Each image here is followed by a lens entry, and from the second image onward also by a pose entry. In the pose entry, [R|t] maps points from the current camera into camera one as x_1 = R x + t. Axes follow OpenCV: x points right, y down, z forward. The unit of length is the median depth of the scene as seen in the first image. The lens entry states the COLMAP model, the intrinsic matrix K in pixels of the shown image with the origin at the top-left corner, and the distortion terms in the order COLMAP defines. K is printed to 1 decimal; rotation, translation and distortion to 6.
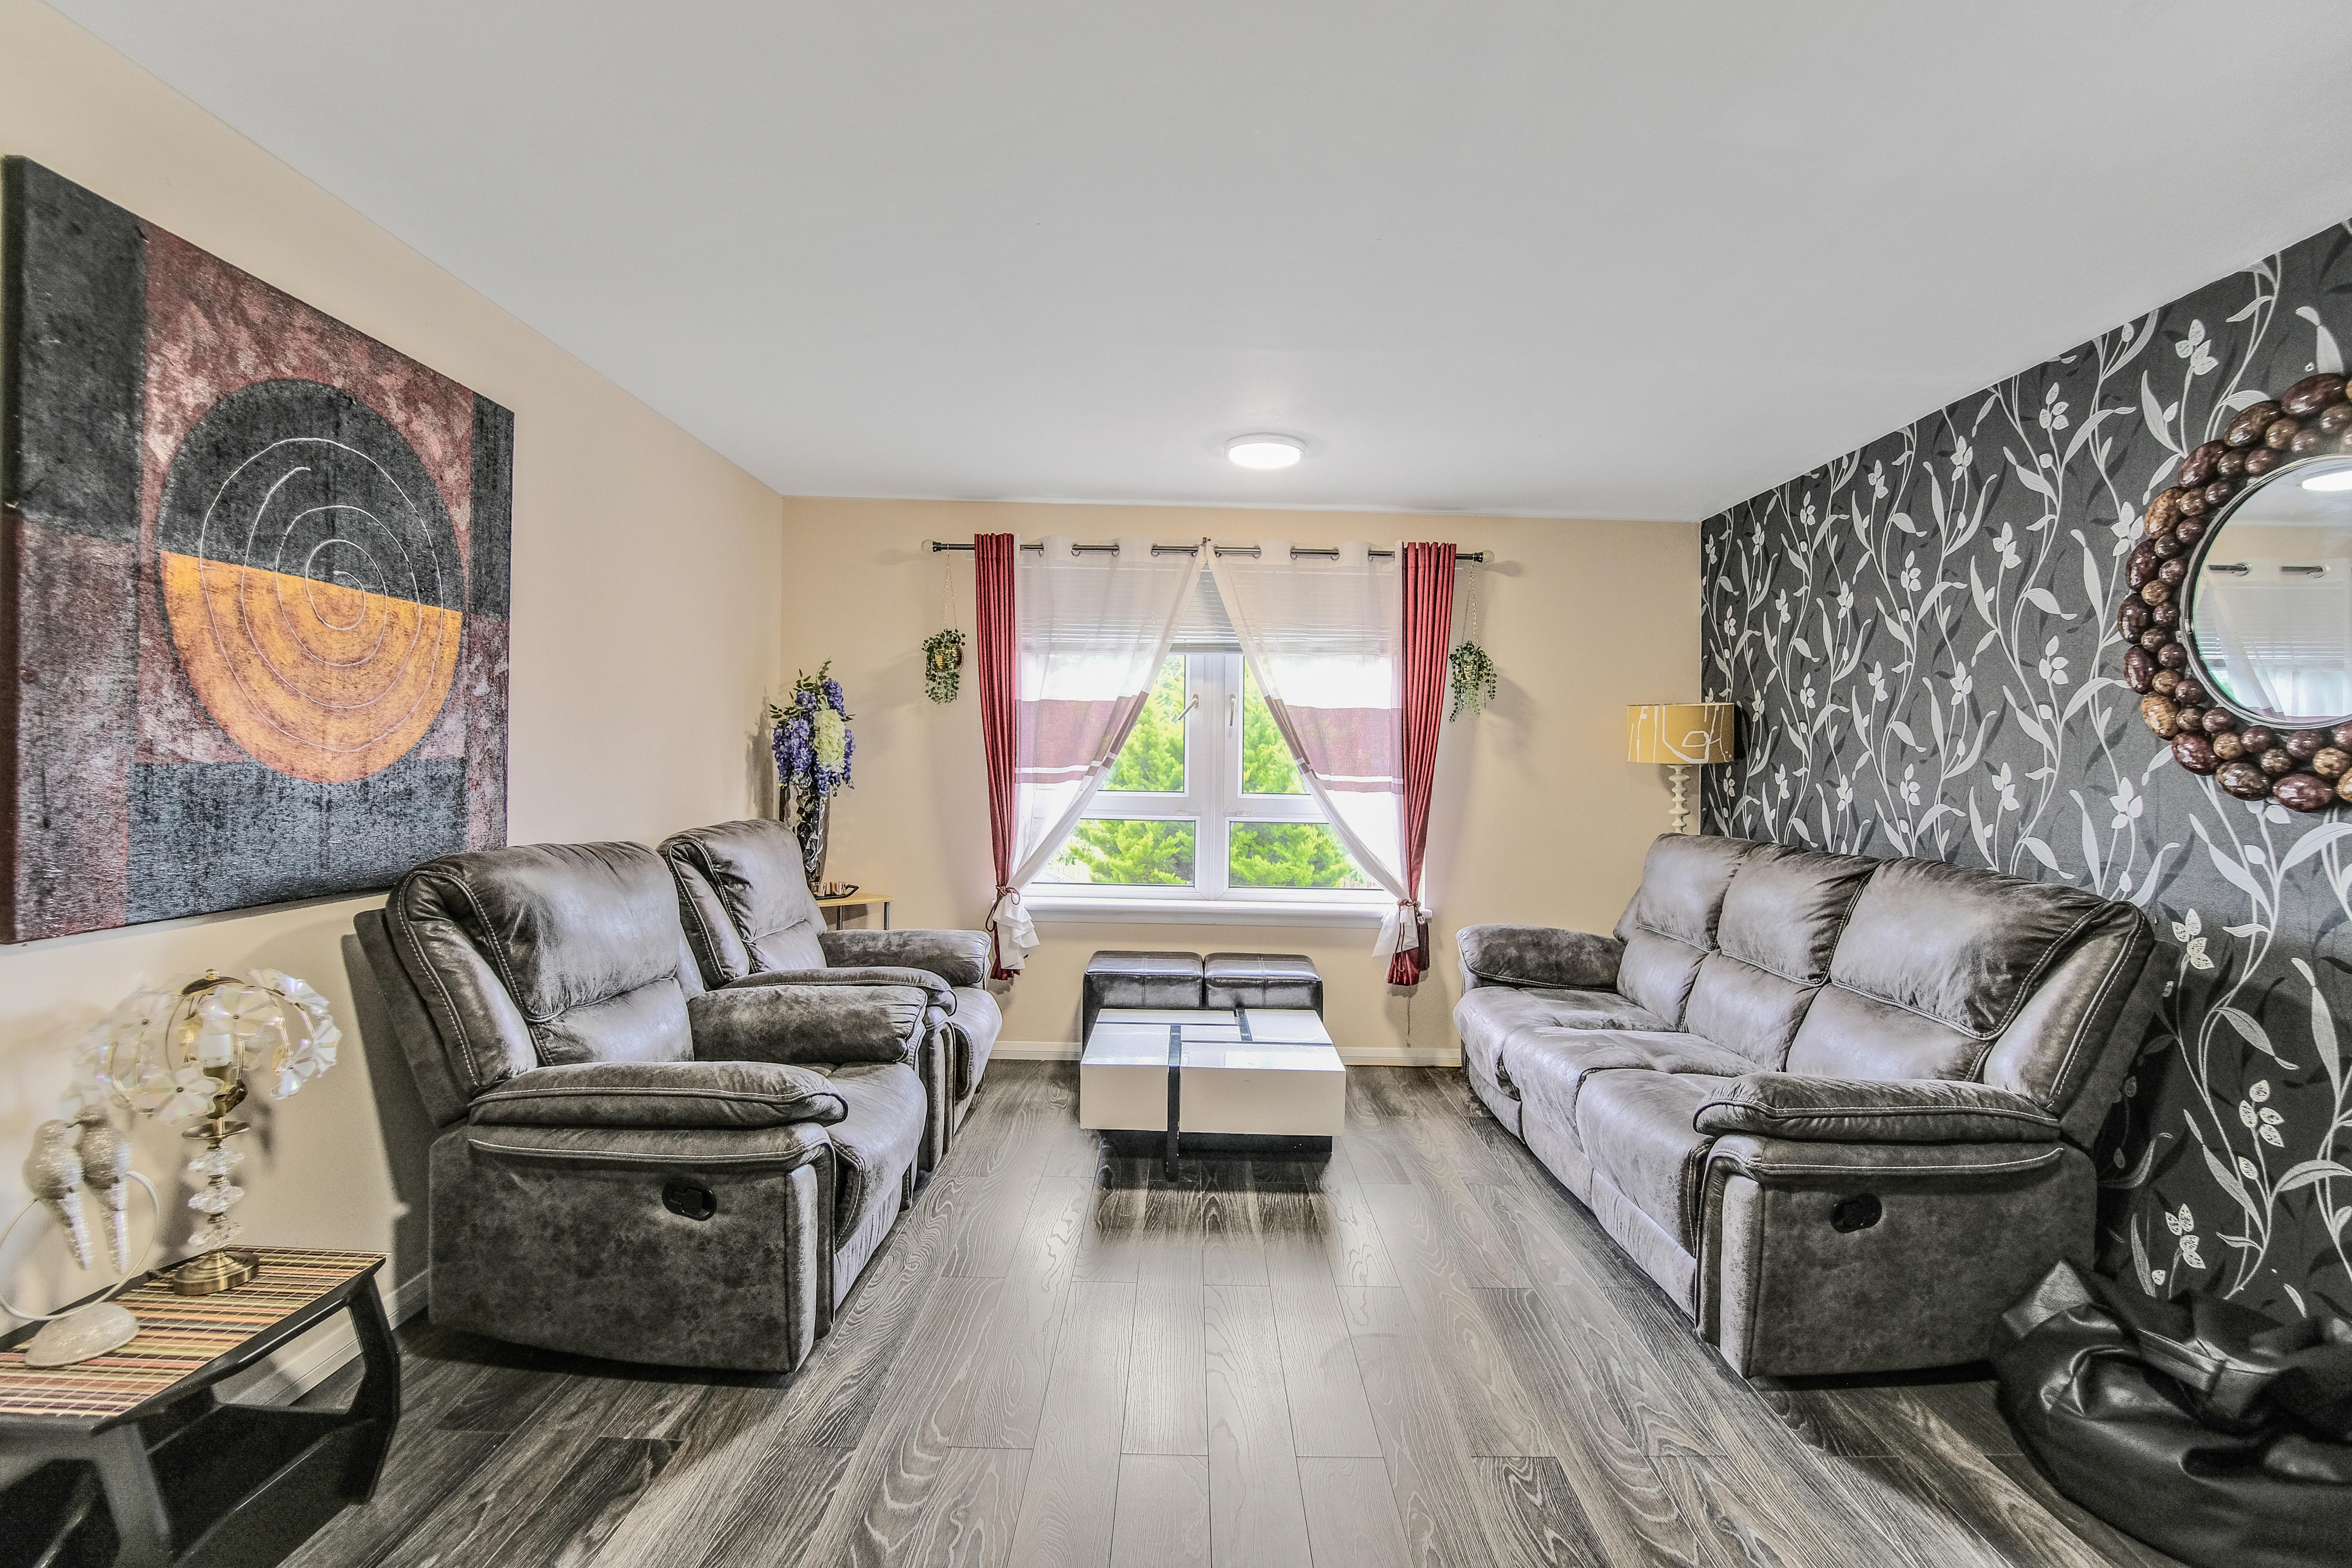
lens RADIAL K [[1061.3, 0, 1162.3], [0, 1061.3, 761.3], [0, 0, 1]] dist [-0.040652, 0.008580]
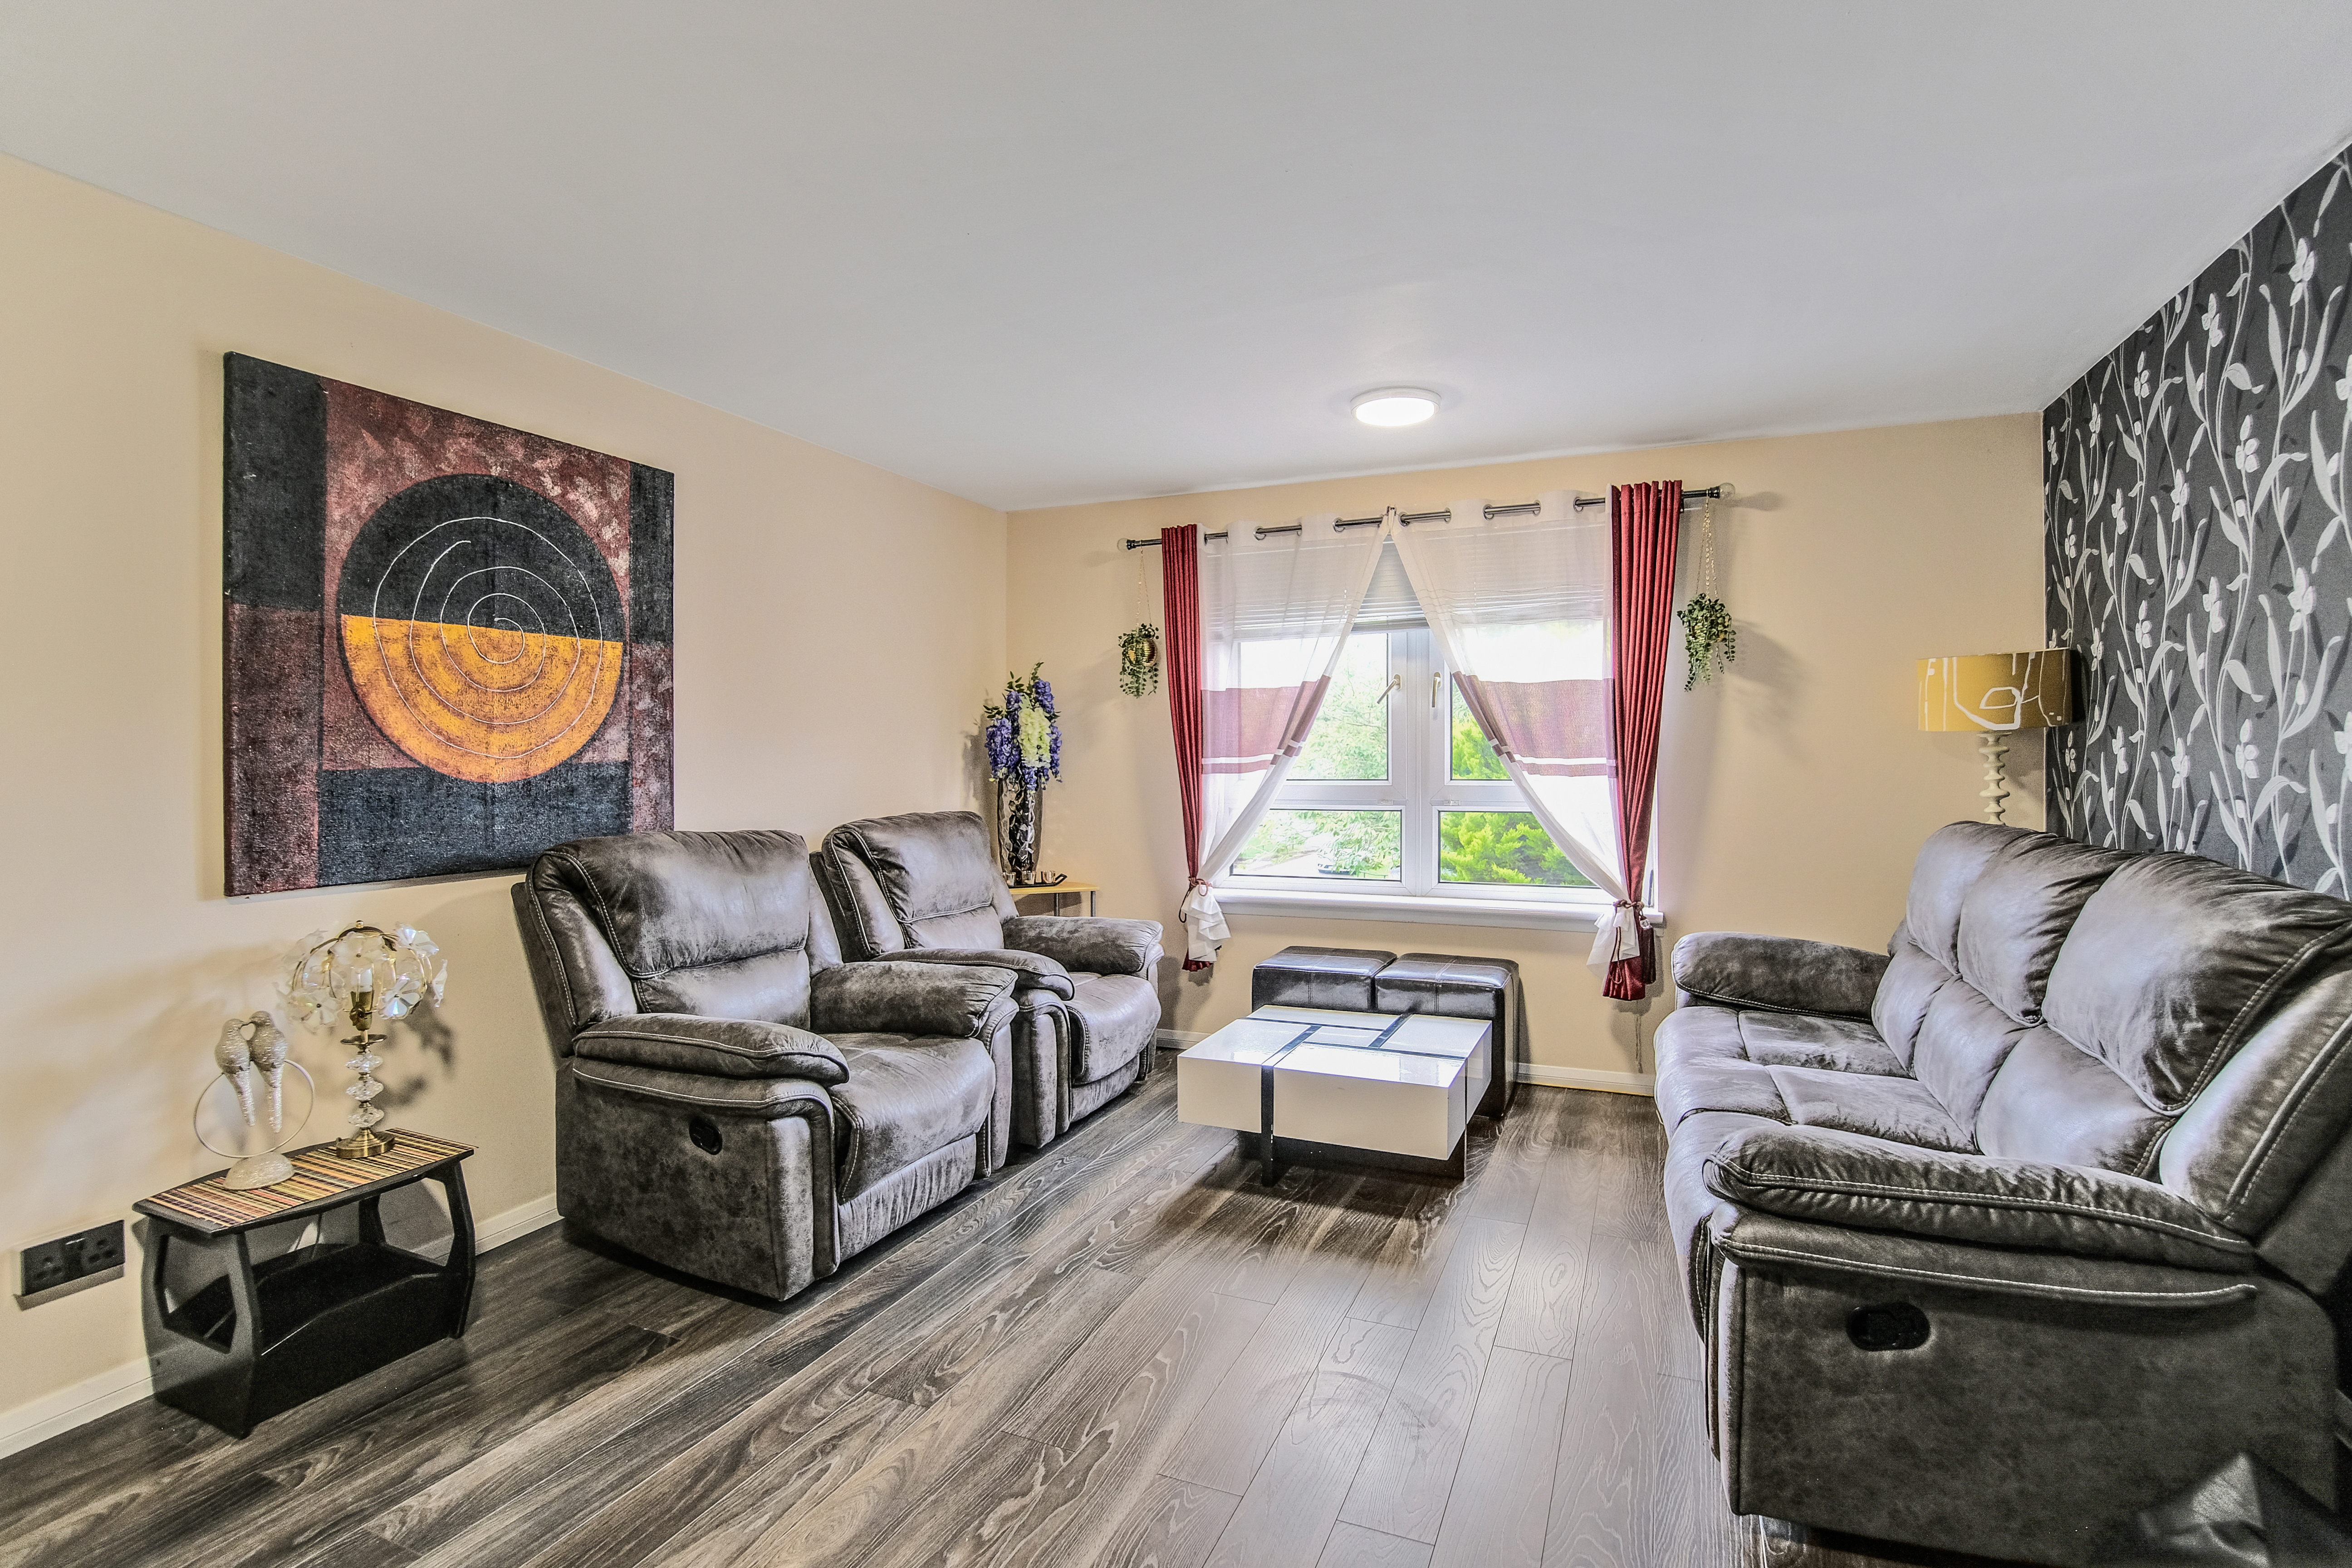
lens RADIAL K [[1090.3, 0, 1176.7], [0, 1090.3, 752.4], [0, 0, 1]] dist [-0.039565, 0.009142]
pose [[0.920641, -0.027669, -0.389429, 0.428664], [0.026663, 0.999613, -0.007989, 0.014111], [0.389499, -0.003028, 0.921022, 0.085807]]
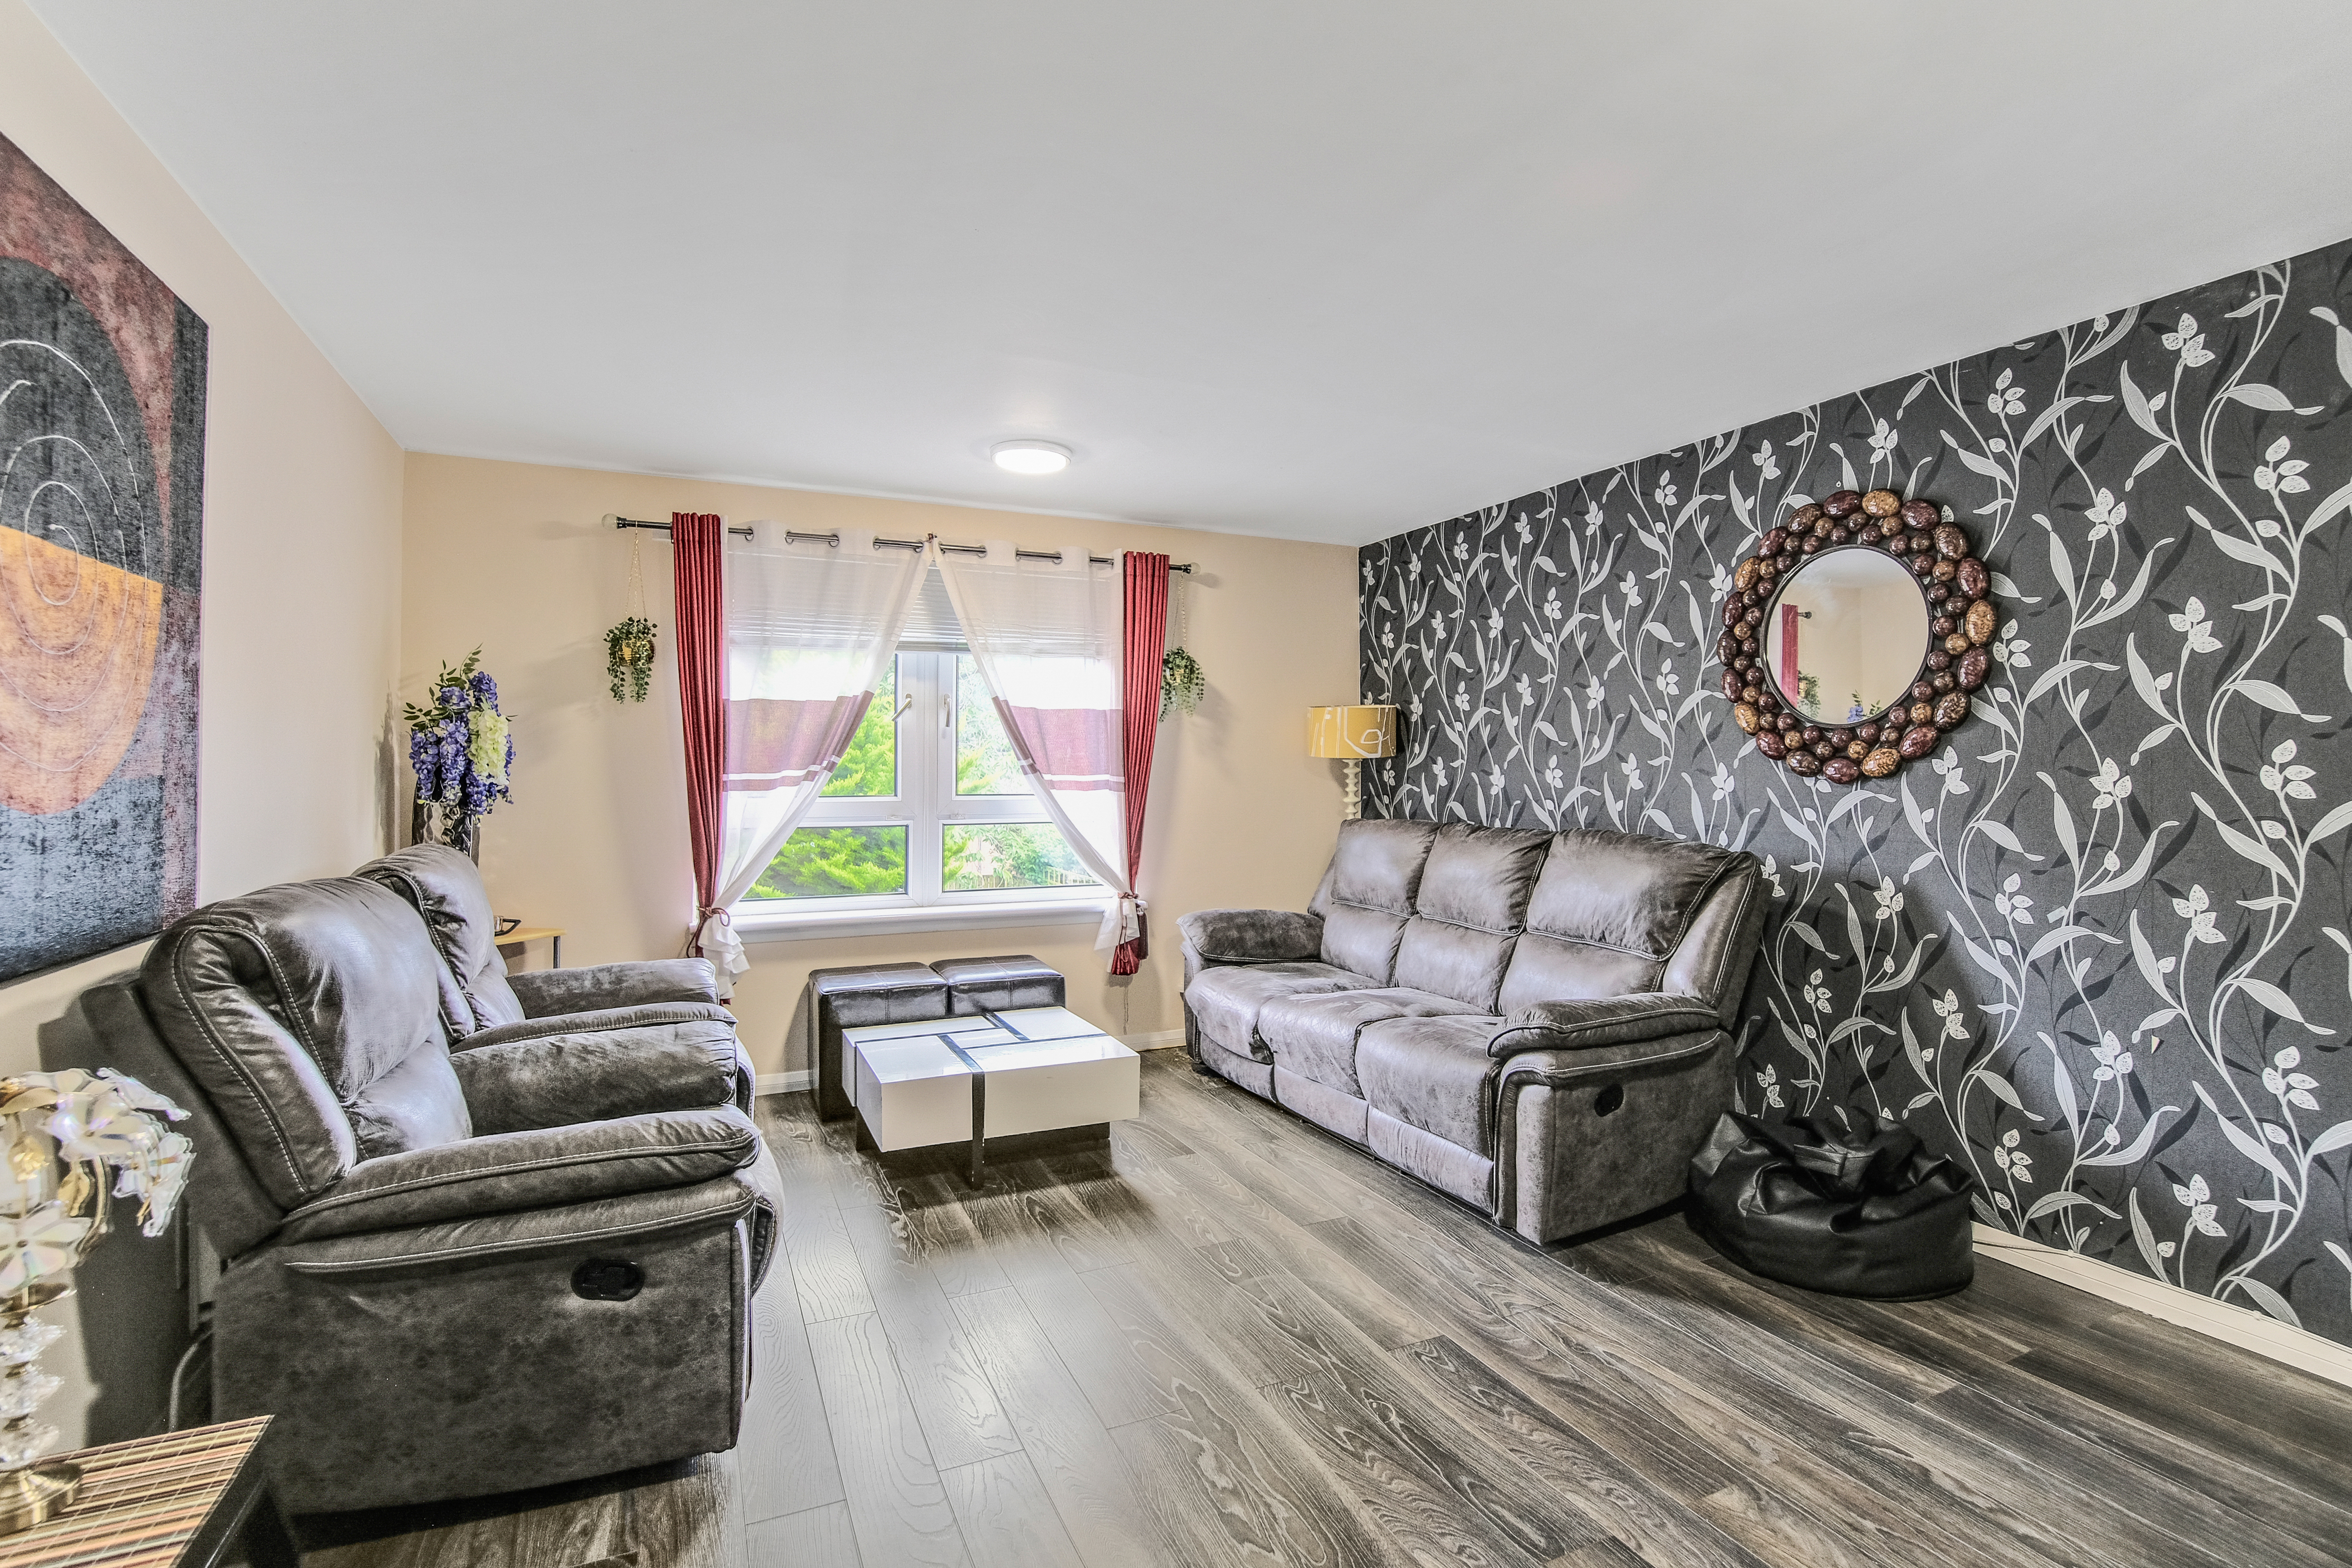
lens RADIAL K [[1108.3, 0, 1171.1], [0, 1108.3, 751.7], [0, 0, 1]] dist [-0.039585, 0.009331]
pose [[0.904569, -0.013689, 0.426108, -0.350464], [0.016840, 0.999852, -0.003627, -0.006231], [-0.425995, 0.010457, 0.904665, -0.016859]]
